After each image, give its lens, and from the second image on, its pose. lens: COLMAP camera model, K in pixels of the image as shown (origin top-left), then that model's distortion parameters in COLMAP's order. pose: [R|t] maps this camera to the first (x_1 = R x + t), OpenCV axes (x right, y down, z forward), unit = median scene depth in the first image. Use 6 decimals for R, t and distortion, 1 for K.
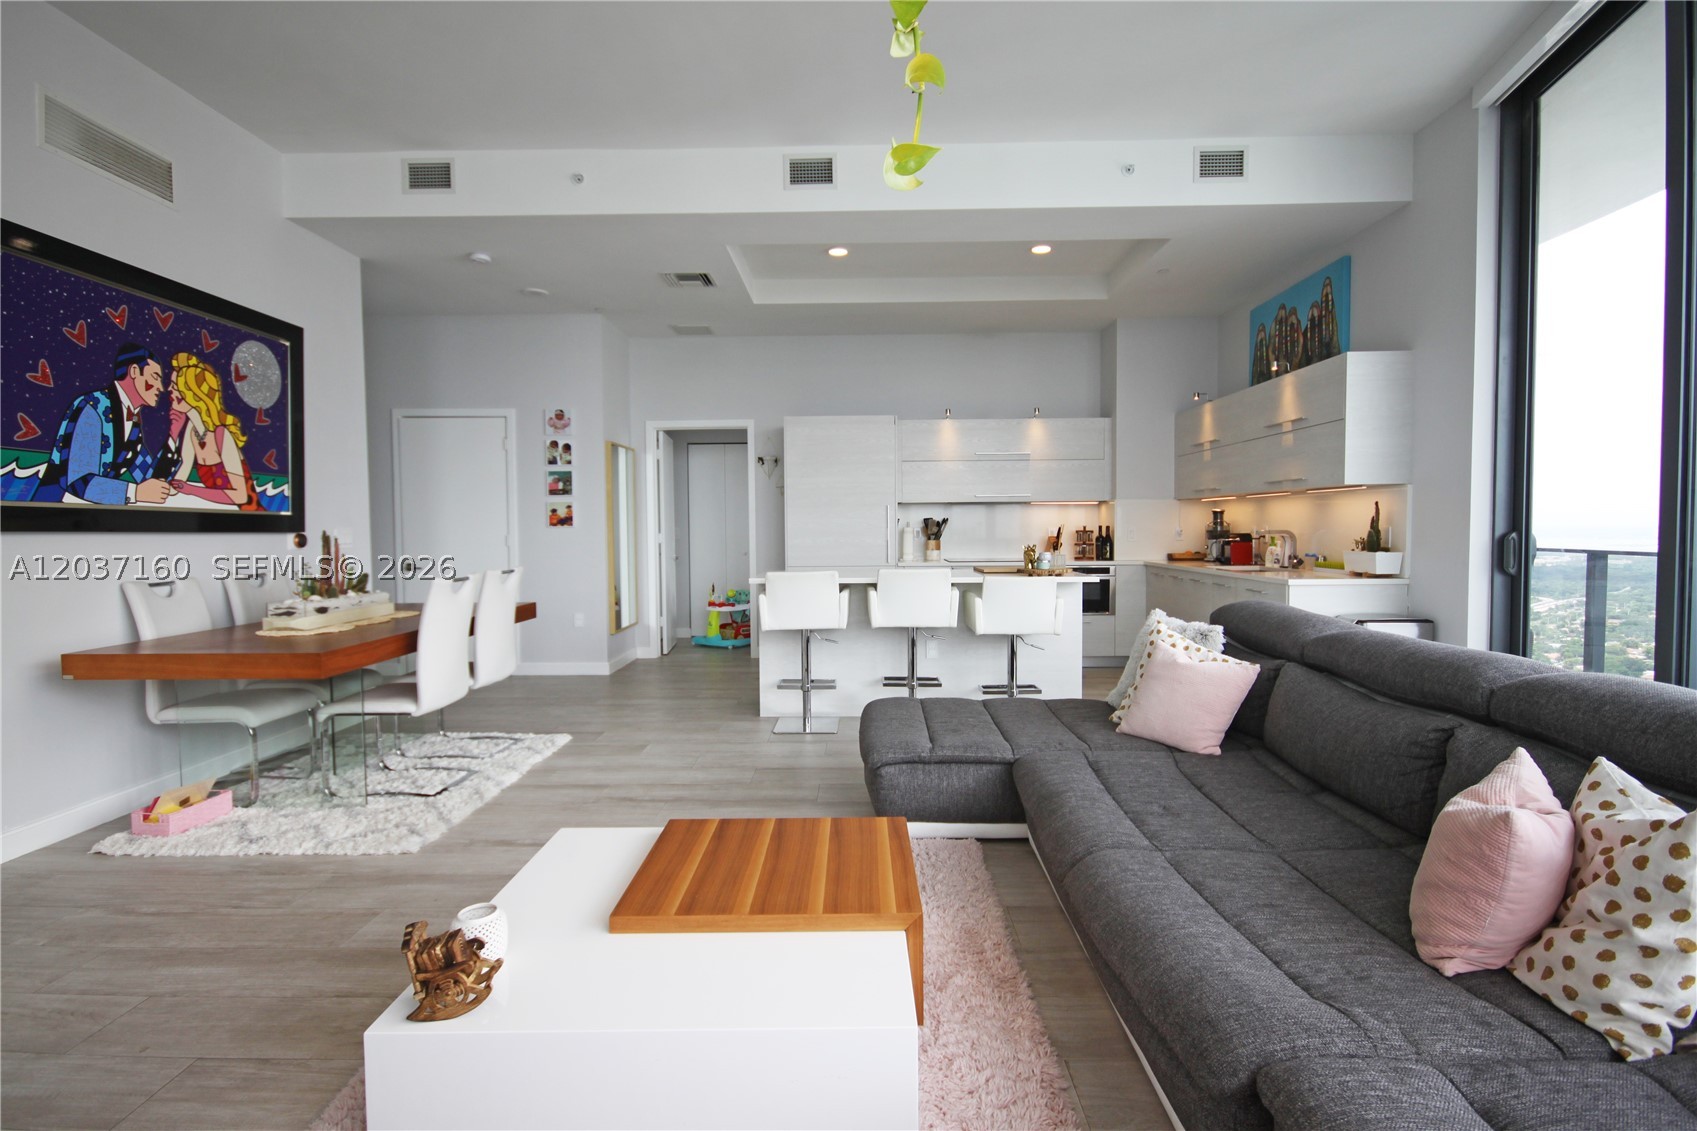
lens RADIAL K [[811.6, 0, 853.7], [0, 811.6, 562.9], [0, 0, 1]] dist [0.012117, -0.014095]
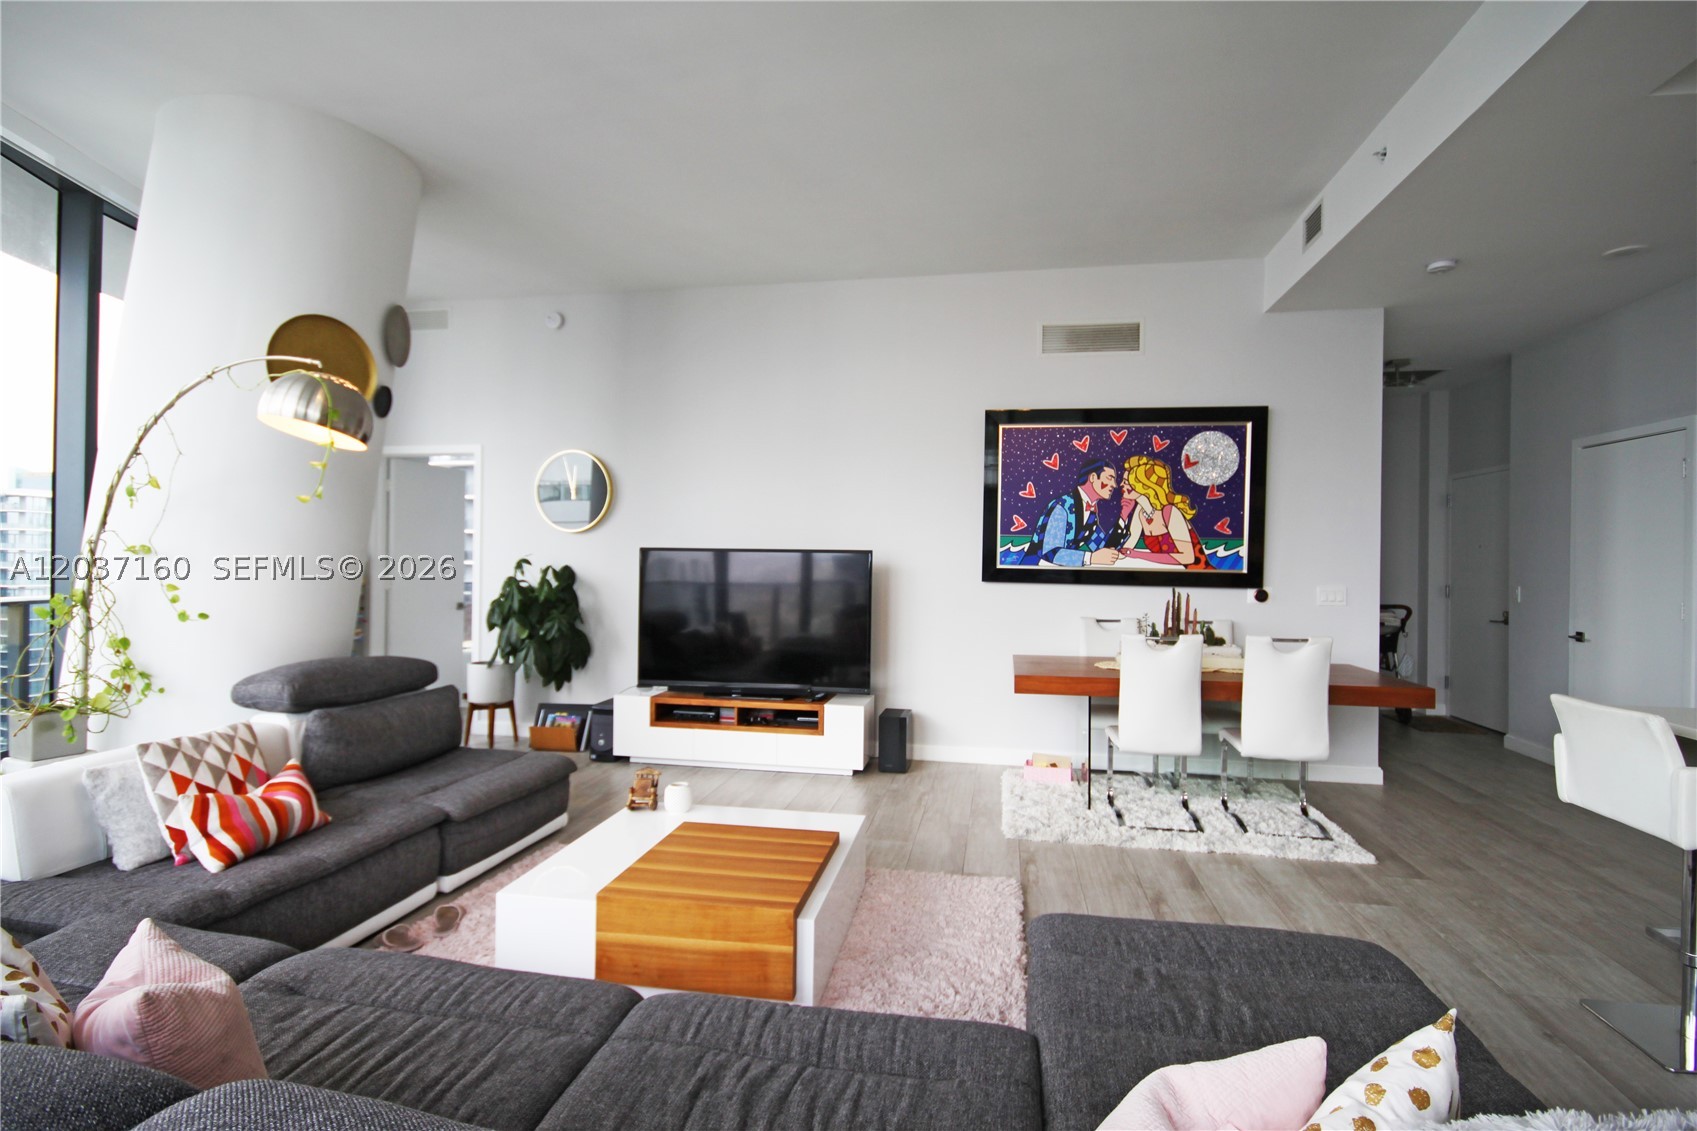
lens RADIAL K [[800.1, 0, 848.5], [0, 800.1, 565.5], [0, 0, 1]] dist [0.015988, -0.012626]
pose [[-0.169775, 0.007560, -0.985454, 0.590730], [-0.054747, 0.998354, 0.017090, -0.066487], [0.983961, 0.056853, -0.169081, 0.732861]]
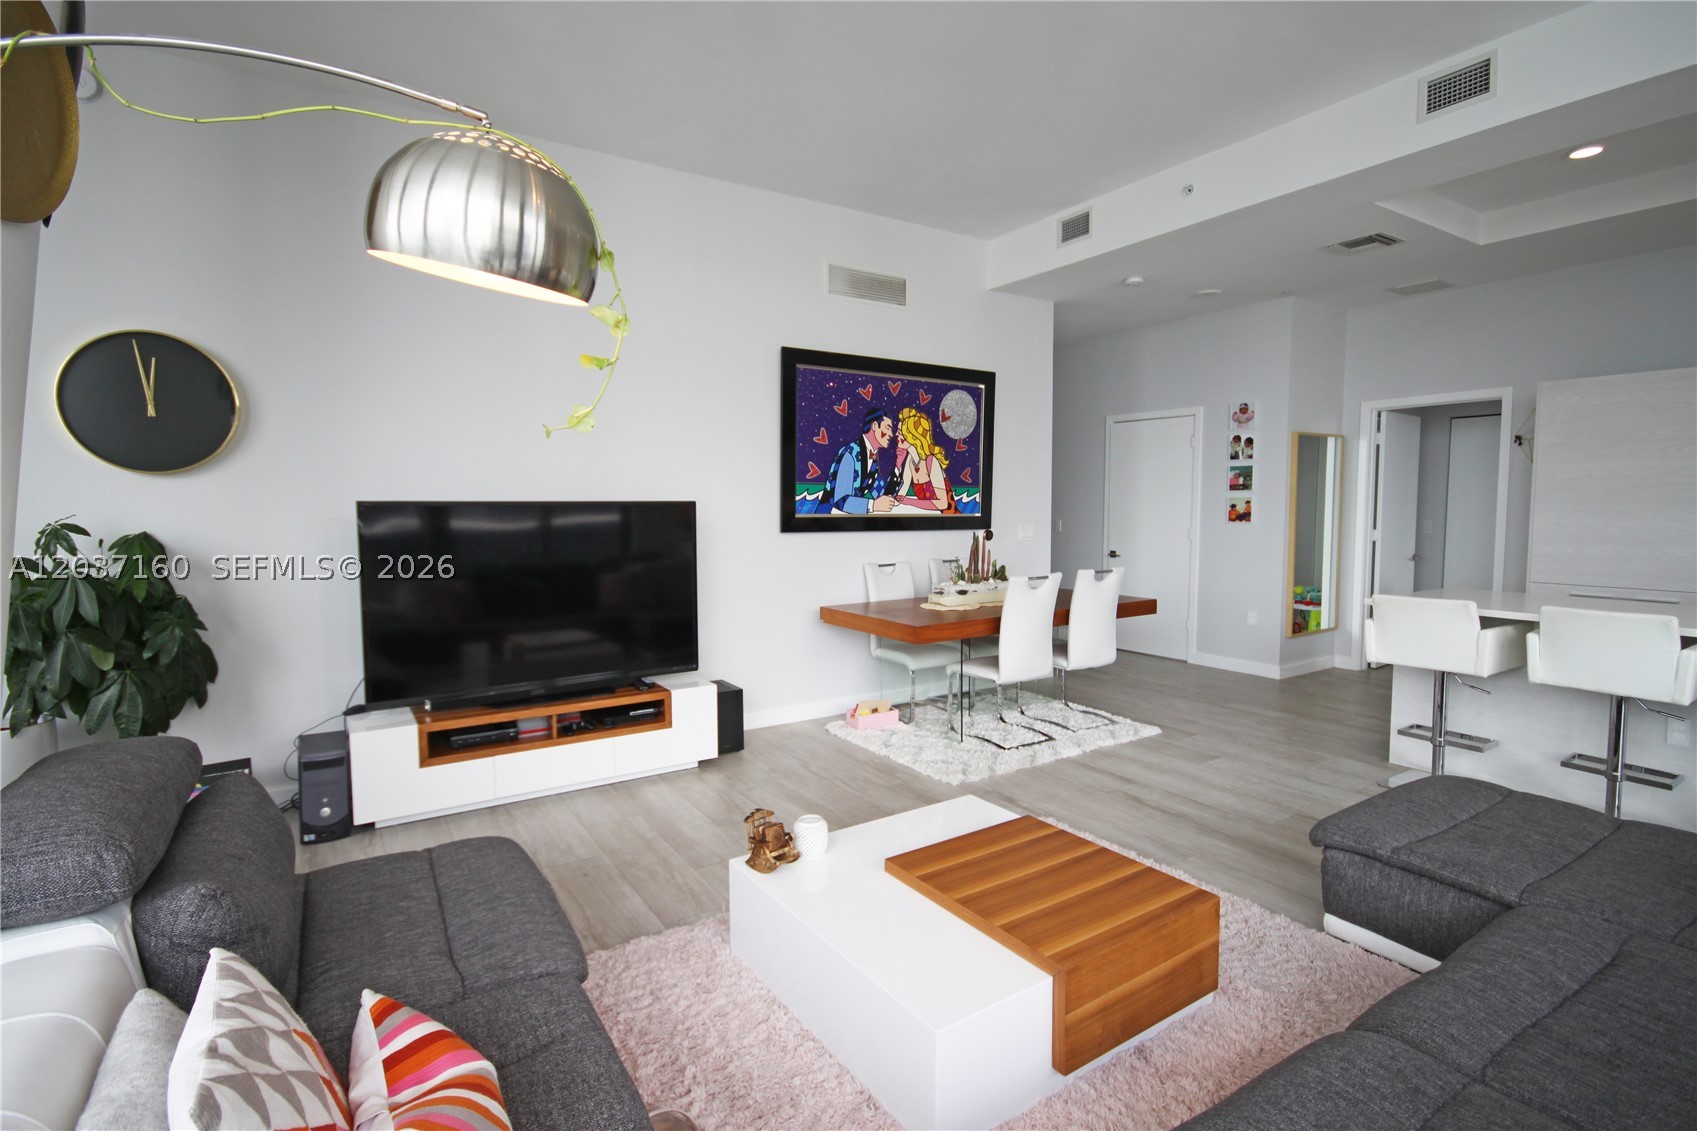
lens RADIAL K [[814.1, 0, 851.2], [0, 814.1, 561.3], [0, 0, 1]] dist [-0.001669, 0.000557]
pose [[0.554440, 0.064592, -0.829713, 0.343235], [-0.036408, 0.997912, 0.053358, -0.055659], [0.831427, 0.000624, 0.555634, 0.097842]]
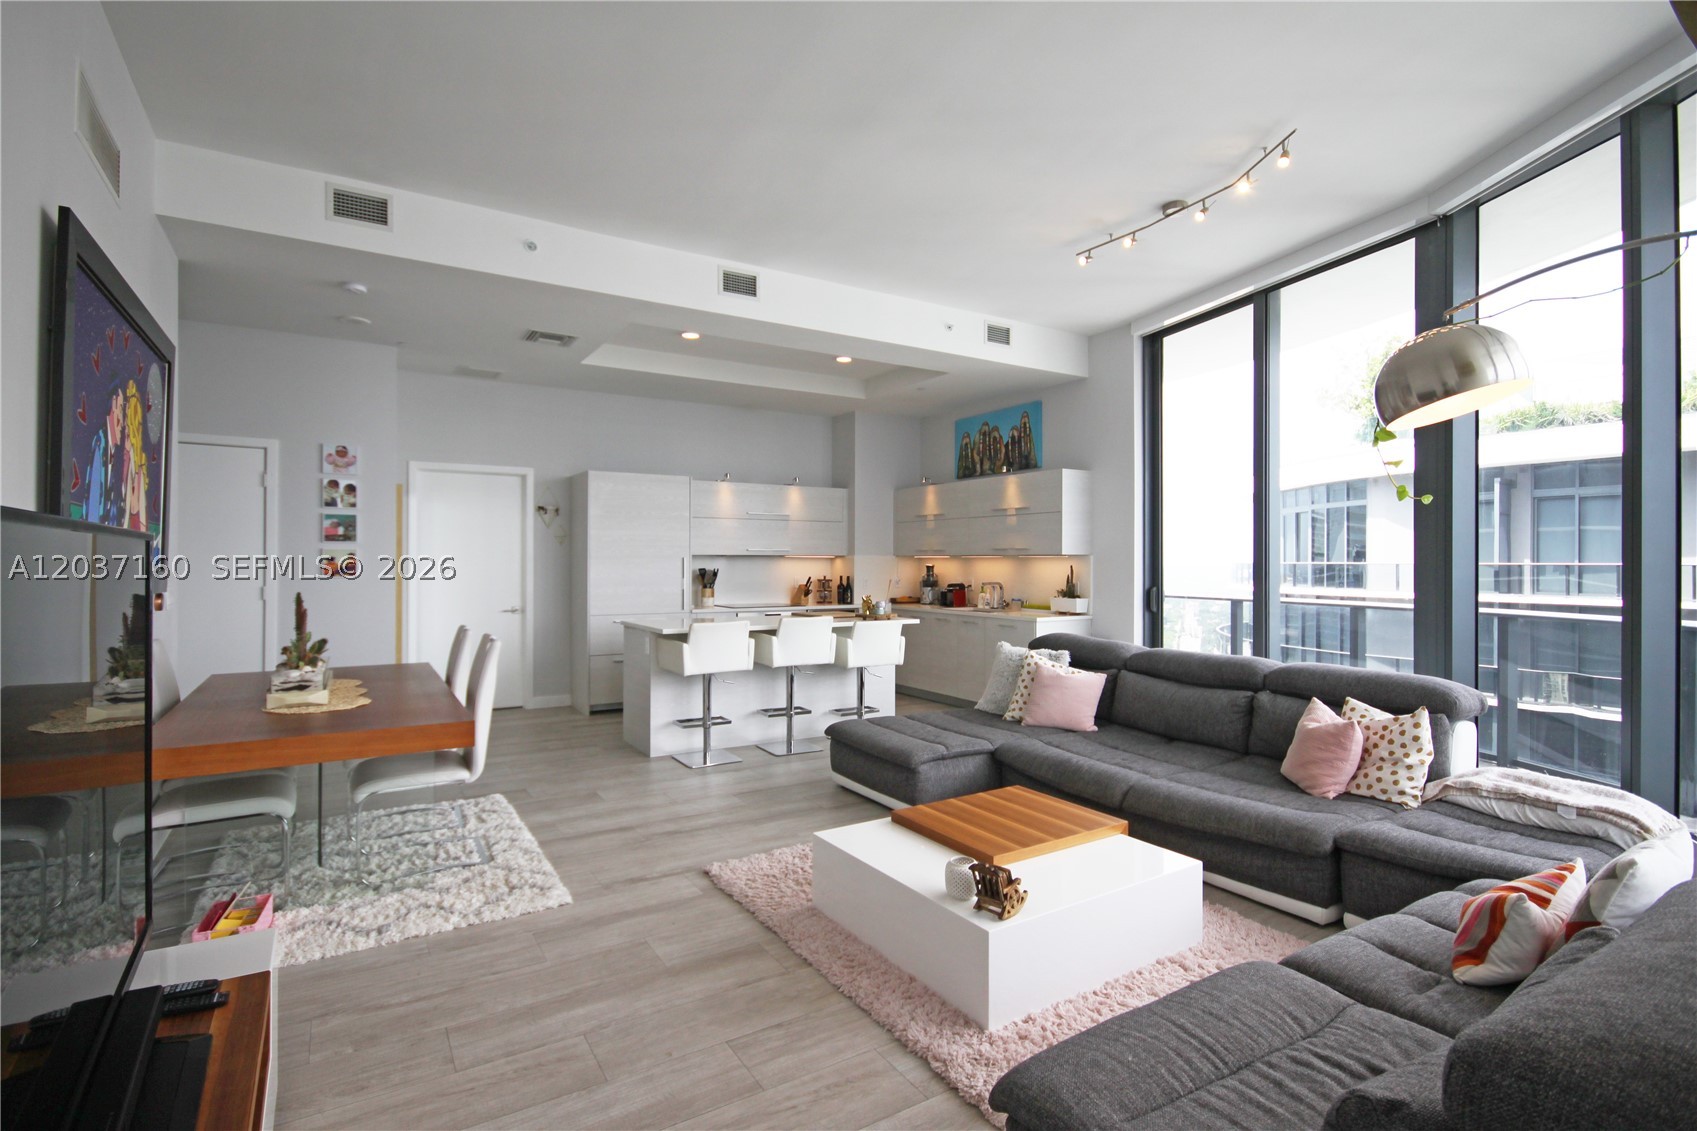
lens RADIAL K [[814.1, 0, 851.2], [0, 814.1, 561.3], [0, 0, 1]] dist [-0.001669, 0.000557]
pose [[0.841294, 0.011383, 0.540458, -0.627818], [0.013935, 0.998989, -0.042734, -0.027170], [-0.540398, 0.043483, 0.840285, -0.077534]]
